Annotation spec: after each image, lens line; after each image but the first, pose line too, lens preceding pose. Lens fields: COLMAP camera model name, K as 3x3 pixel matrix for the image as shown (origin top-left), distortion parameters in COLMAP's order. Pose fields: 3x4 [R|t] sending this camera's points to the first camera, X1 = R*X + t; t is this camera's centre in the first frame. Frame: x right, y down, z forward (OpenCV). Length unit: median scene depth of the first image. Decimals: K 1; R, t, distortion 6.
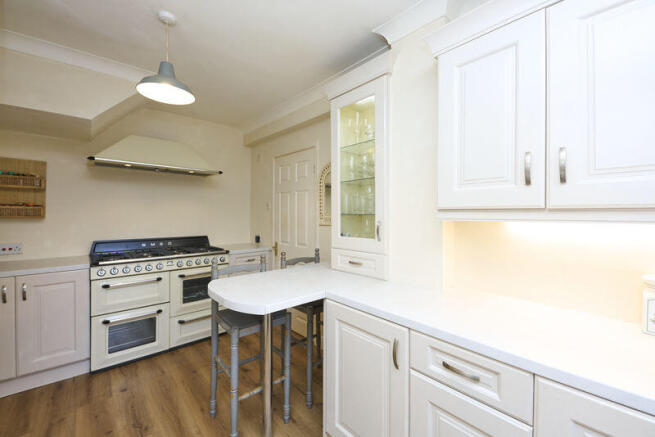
lens RADIAL K [[264.2, 0, 326.8], [0, 264.2, 207.5], [0, 0, 1]] dist [-0.001687, -0.000677]
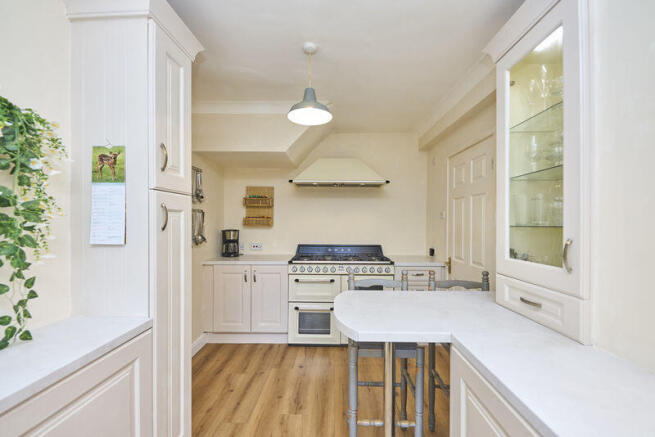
lens RADIAL K [[267.2, 0, 327.5], [0, 267.2, 218.5], [0, 0, 1]] dist [-0.000719, -0.000193]
pose [[0.730282, -0.009575, -0.683079, 0.161272], [0.013096, 0.999914, -0.000015, 0.002156], [0.683020, -0.008935, 0.730345, 0.163372]]
